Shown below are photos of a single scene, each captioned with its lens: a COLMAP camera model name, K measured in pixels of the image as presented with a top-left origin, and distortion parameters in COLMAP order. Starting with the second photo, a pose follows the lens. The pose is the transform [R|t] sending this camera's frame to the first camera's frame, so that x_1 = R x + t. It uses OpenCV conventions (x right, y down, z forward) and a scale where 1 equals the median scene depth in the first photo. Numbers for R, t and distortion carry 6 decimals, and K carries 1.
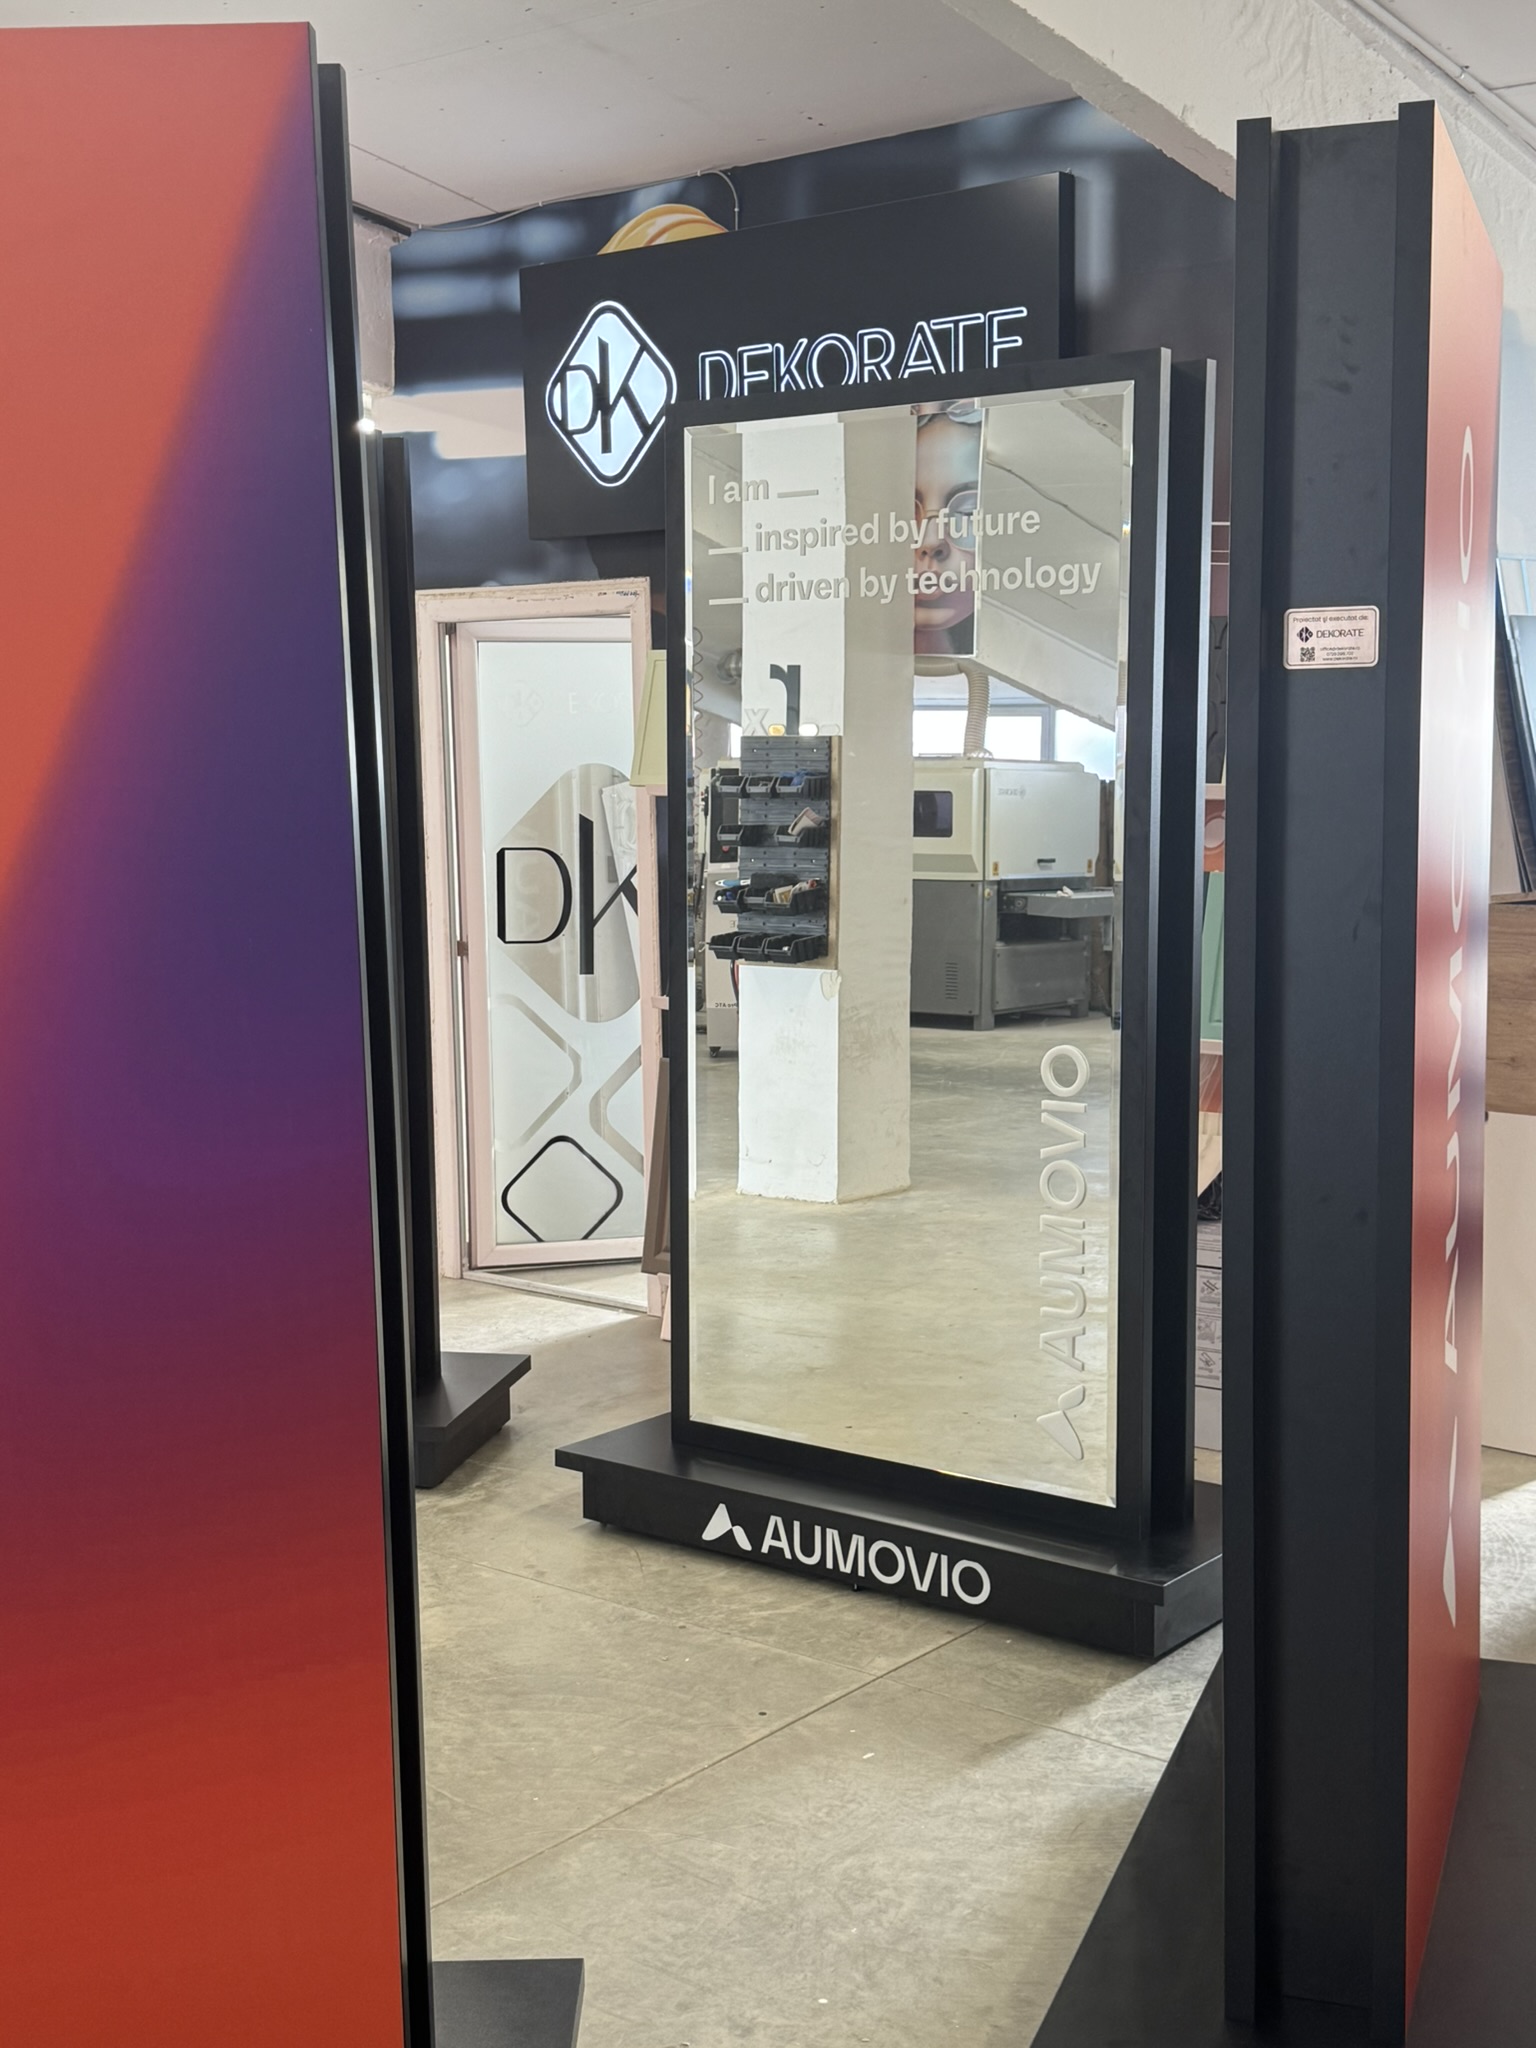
lens RADIAL K [[2526.1, 0, 768.0], [0, 2526.1, 1024.0], [0, 0, 1]] dist [0.146051, -0.033827]
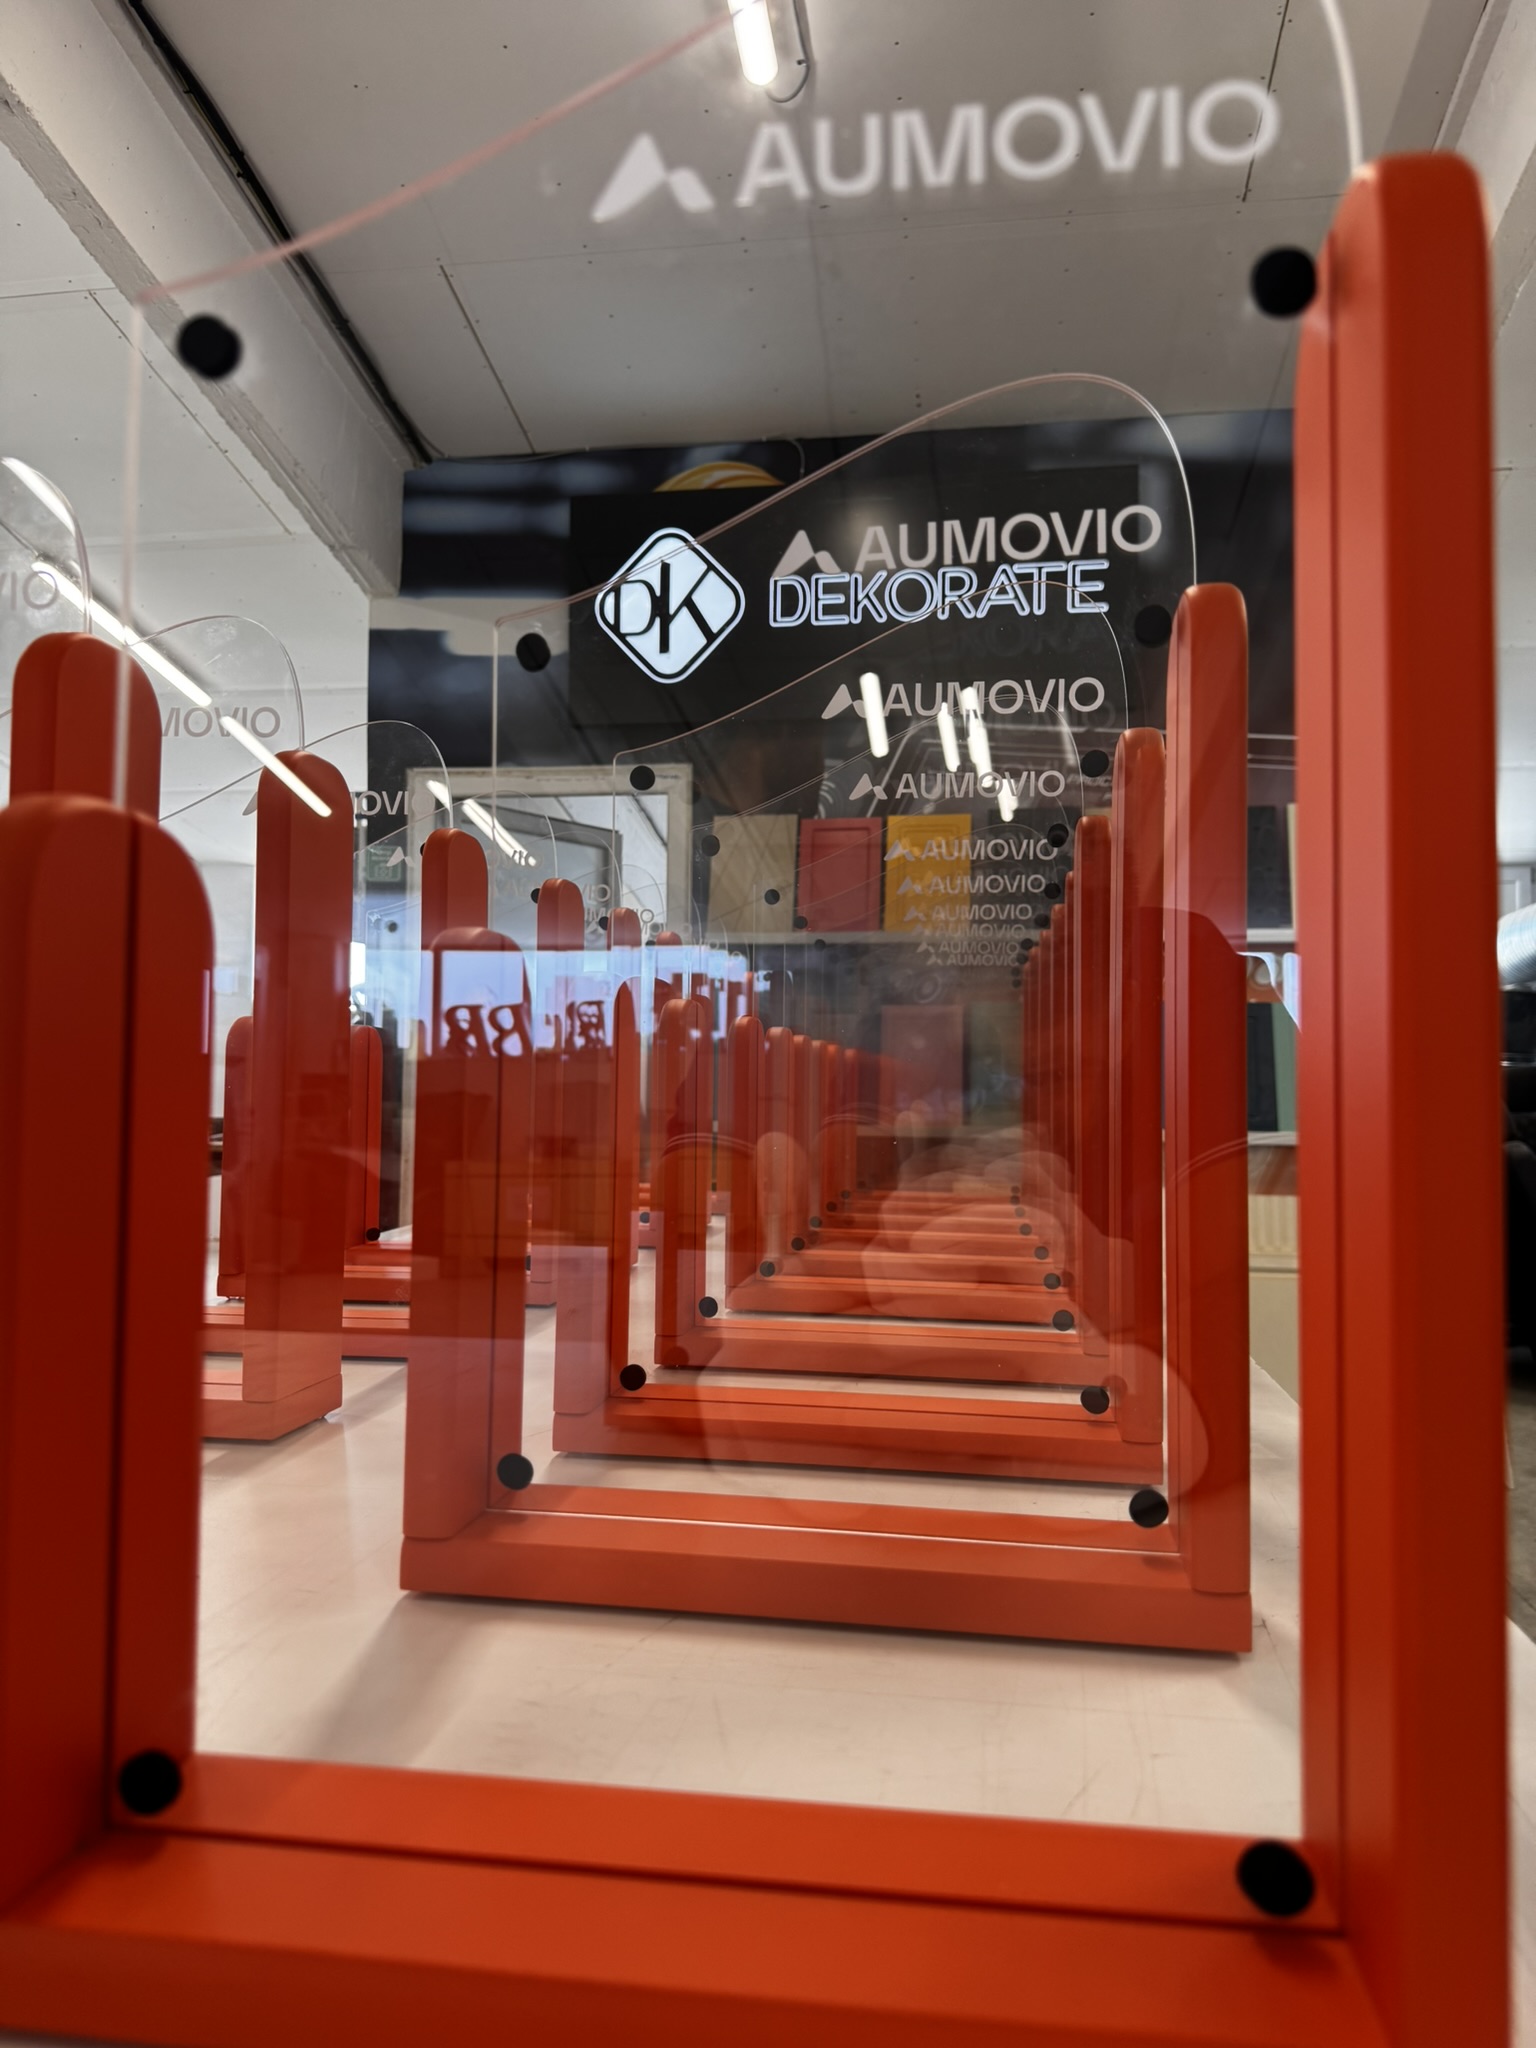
lens RADIAL K [[1431.4, 0, 763.9], [0, 1431.4, 1027.5], [0, 0, 1]] dist [0.179011, -0.355207]
pose [[0.860520, 0.049751, 0.506982, -0.371654], [0.035095, 0.987065, -0.156430, 0.052140], [-0.508206, 0.152404, 0.847643, 0.468634]]
